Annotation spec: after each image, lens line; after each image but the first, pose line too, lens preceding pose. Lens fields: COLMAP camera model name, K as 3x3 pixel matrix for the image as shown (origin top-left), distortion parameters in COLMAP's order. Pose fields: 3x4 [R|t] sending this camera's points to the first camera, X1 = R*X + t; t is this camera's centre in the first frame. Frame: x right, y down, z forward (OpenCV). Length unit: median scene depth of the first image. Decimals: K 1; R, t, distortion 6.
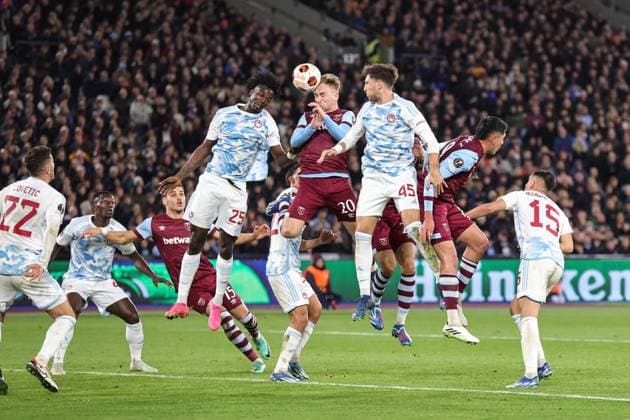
lens RADIAL K [[440.5, 0, 316.2], [0, 440.5, 207.7], [0, 0, 1]] dist [-0.000680, 0.003222]
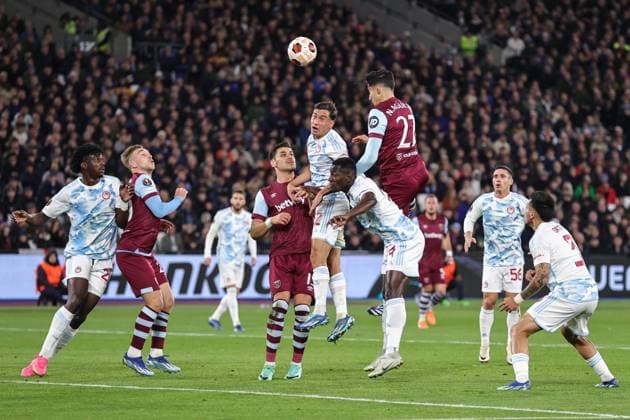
lens RADIAL K [[440.5, 0, 314.1], [0, 440.5, 212.8], [0, 0, 1]] dist [-0.000680, 0.003222]
pose [[0.999948, 0.005260, 0.008742, 0.571845], [-0.005285, 0.999982, 0.002846, 0.020404], [-0.008727, -0.002892, 0.999958, 0.029592]]
